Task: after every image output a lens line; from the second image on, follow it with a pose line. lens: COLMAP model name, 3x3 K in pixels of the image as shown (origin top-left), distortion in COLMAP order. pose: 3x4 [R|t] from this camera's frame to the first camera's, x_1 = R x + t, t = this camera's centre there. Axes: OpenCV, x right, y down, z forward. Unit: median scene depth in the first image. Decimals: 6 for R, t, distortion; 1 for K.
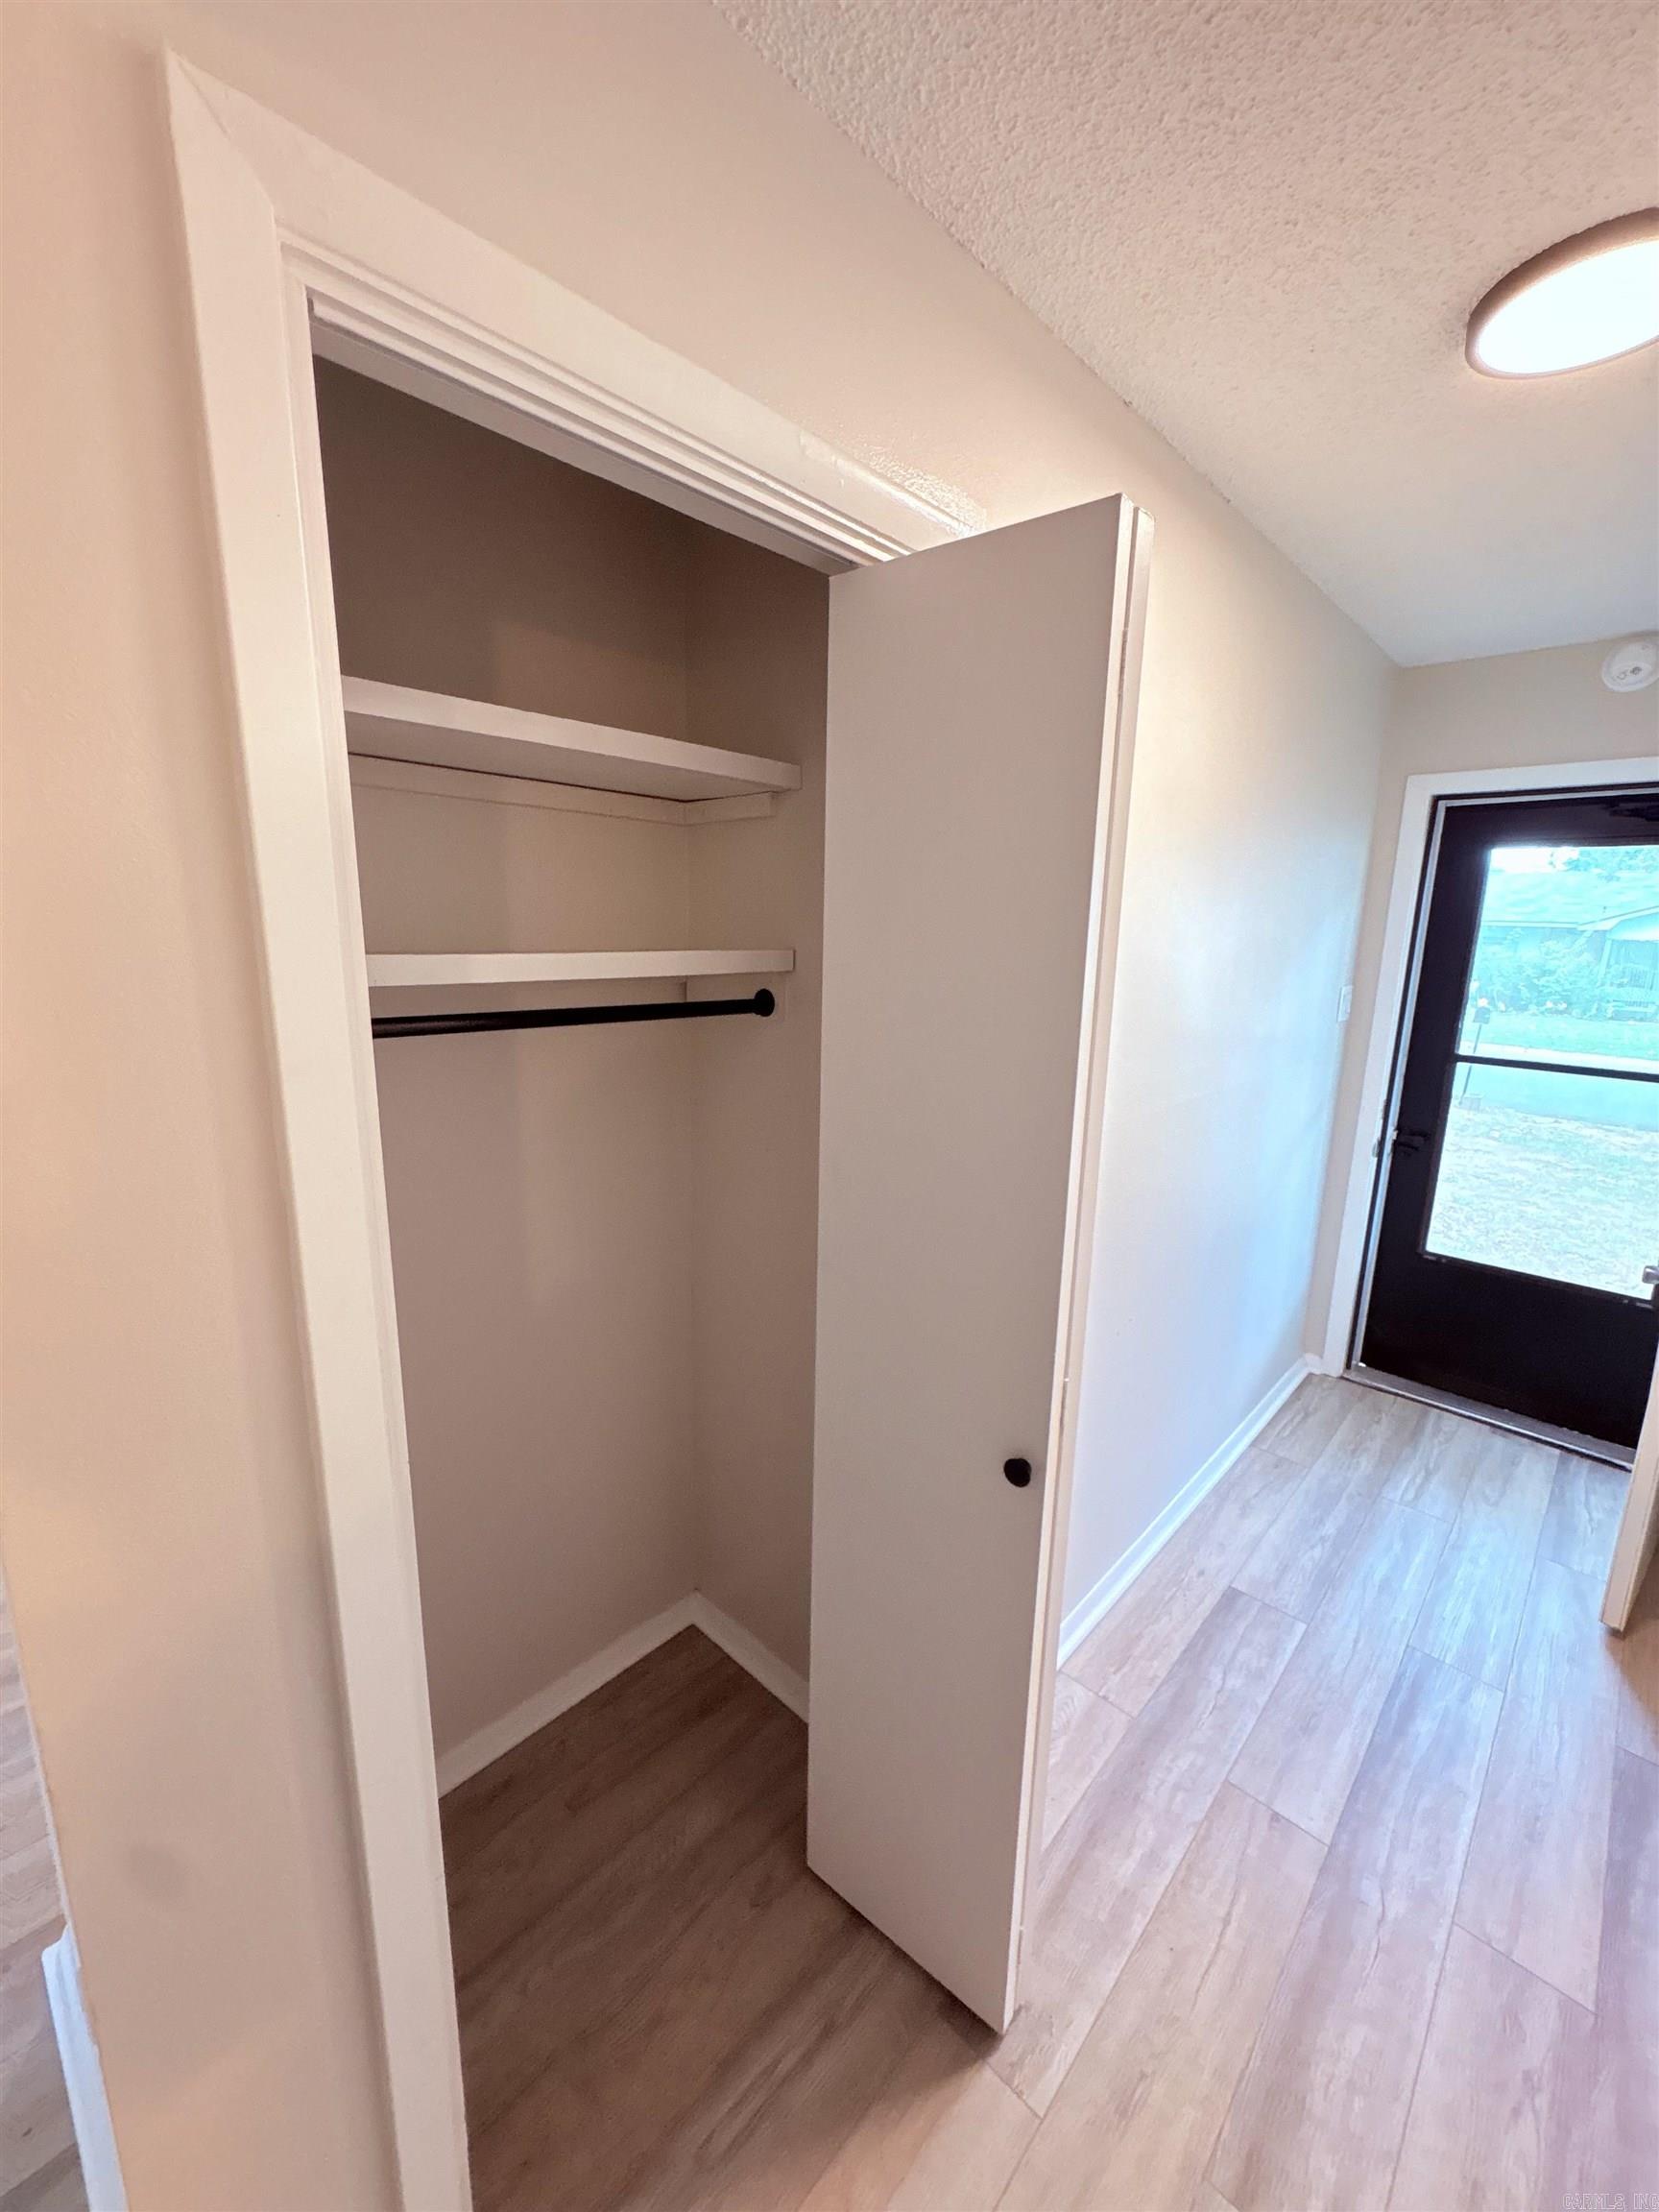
lens RADIAL K [[881.7, 0, 829.5], [0, 881.7, 1106.0], [0, 0, 1]] dist [0.000314, -0.000173]
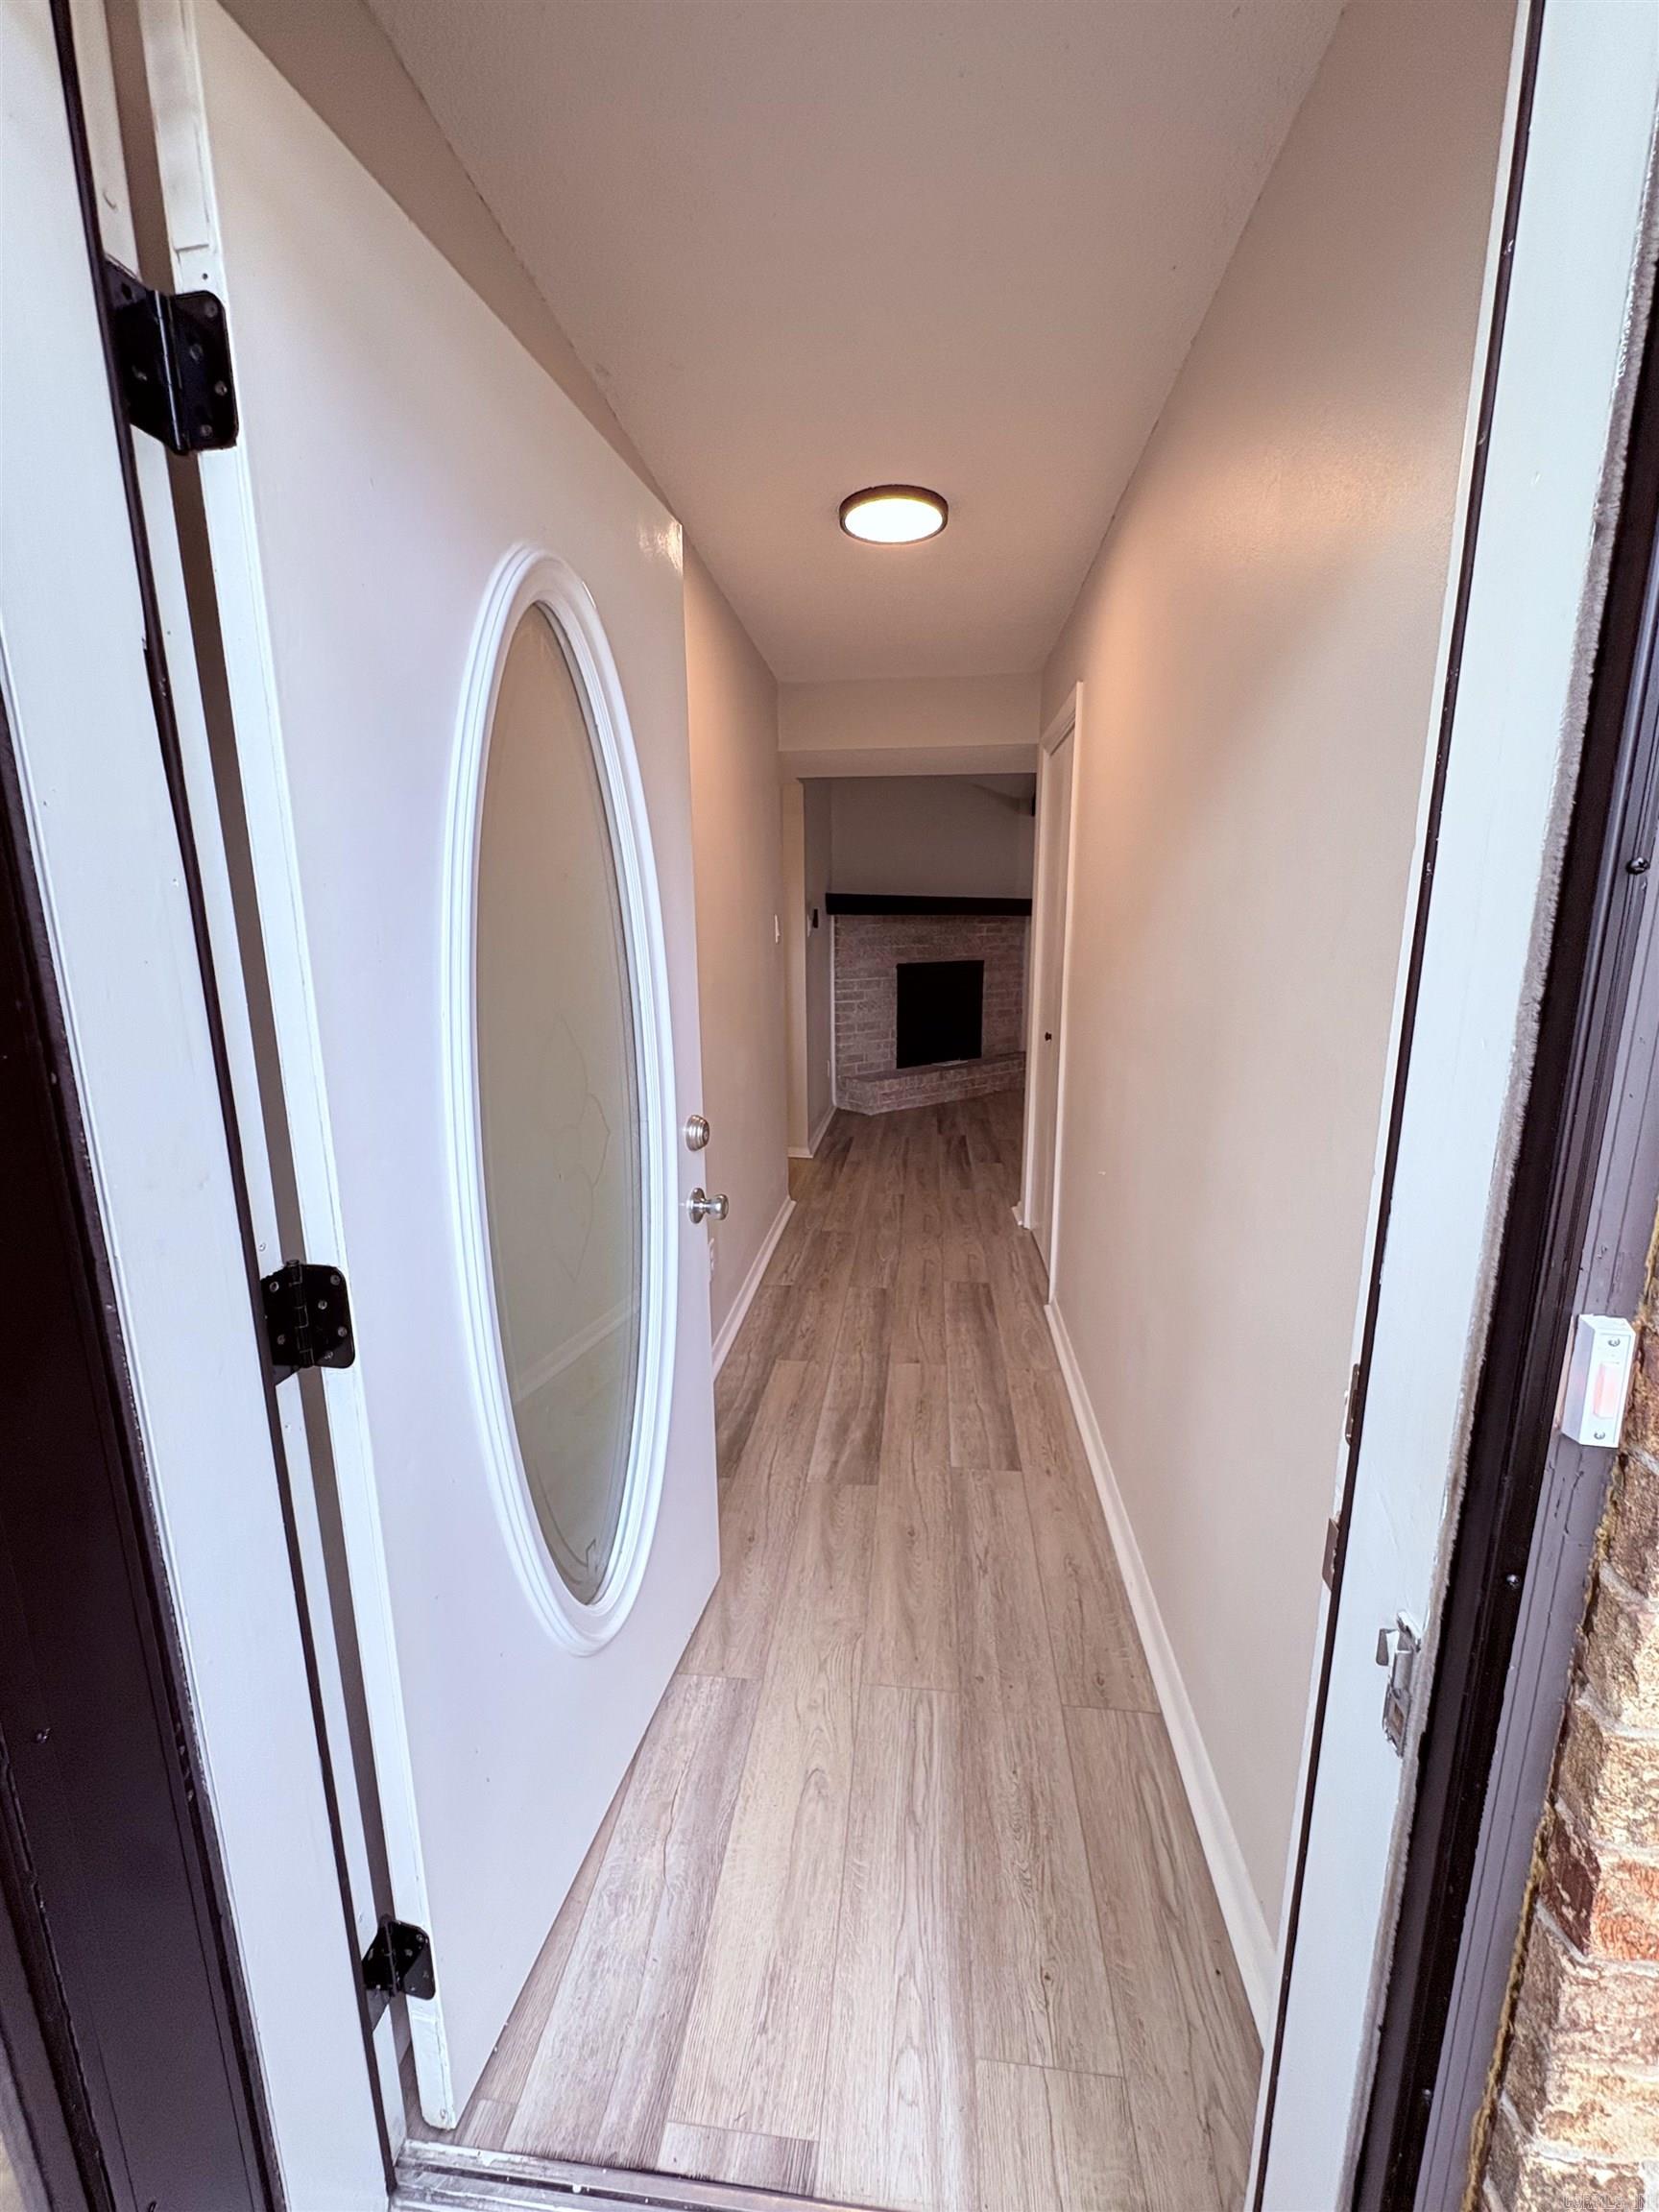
lens RADIAL K [[892.2, 0, 829.5], [0, 892.2, 1106.0], [0, 0, 1]] dist [0.016803, 0.000002]
pose [[-0.797500, 0.102026, -0.594630, 1.493219], [-0.142408, 0.925915, 0.349860, -0.226229], [0.586272, 0.363693, -0.723887, 1.815165]]
